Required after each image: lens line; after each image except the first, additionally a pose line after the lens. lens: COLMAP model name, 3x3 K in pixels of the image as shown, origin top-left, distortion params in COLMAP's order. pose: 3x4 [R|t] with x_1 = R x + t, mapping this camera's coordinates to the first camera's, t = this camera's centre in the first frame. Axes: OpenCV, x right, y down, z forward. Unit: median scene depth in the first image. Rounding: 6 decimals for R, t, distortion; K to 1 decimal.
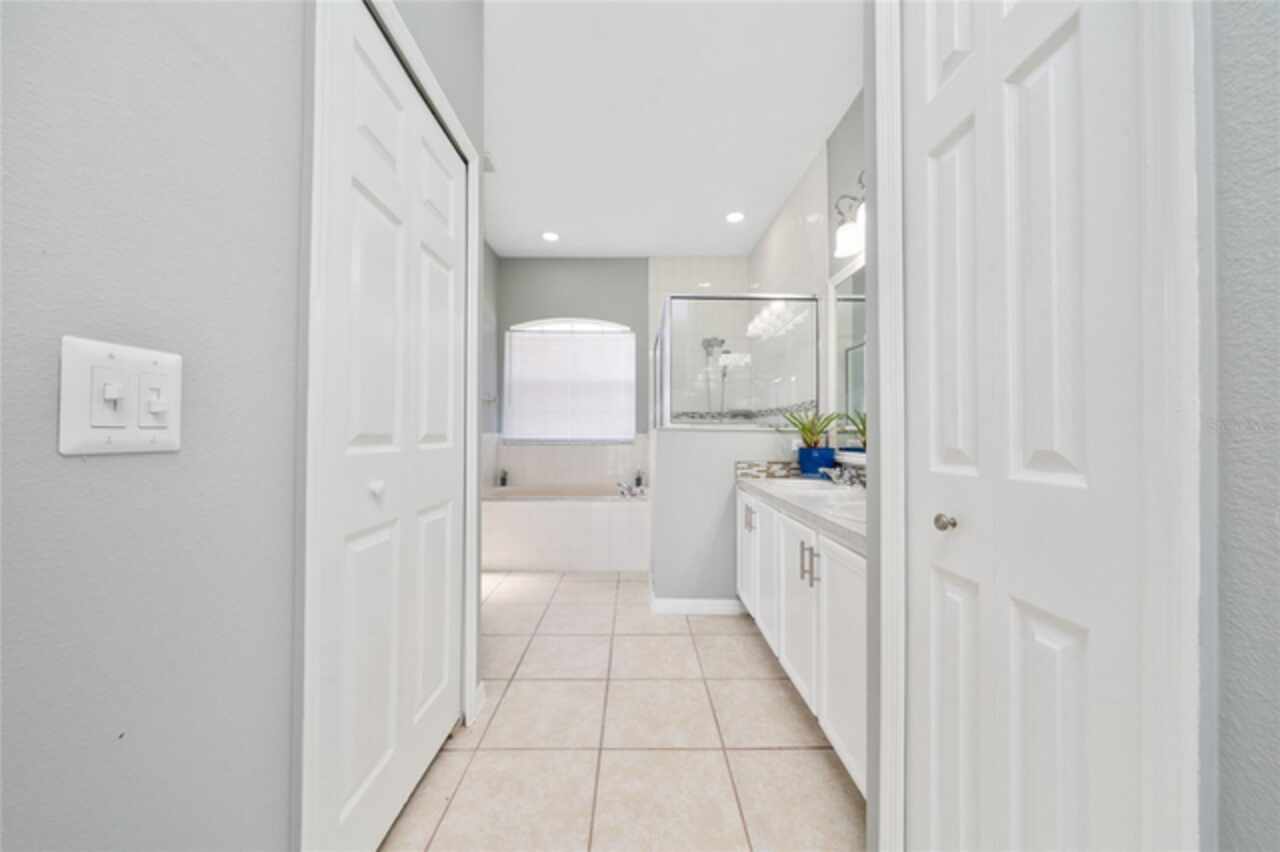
lens RADIAL K [[441.3, 0, 643.5], [0, 441.3, 428.0], [0, 0, 1]] dist [0.001164, -0.000136]
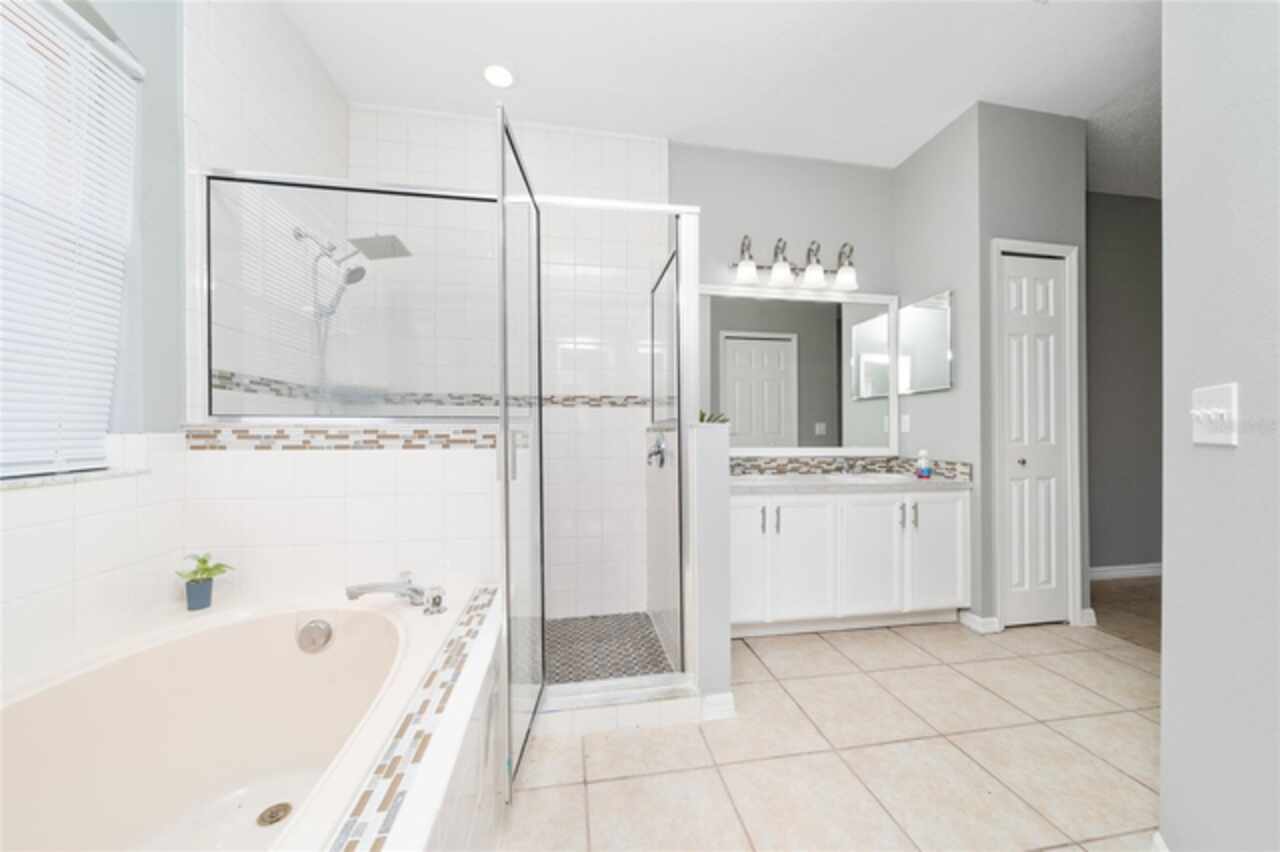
lens RADIAL K [[441.3, 0, 635.4], [0, 441.3, 429.2], [0, 0, 1]] dist [0.001164, -0.000136]
pose [[-0.165168, -0.003153, 0.986260, -0.792460], [-0.022992, 0.999735, -0.000654, 0.004929], [-0.985997, -0.022784, -0.165196, 1.694579]]
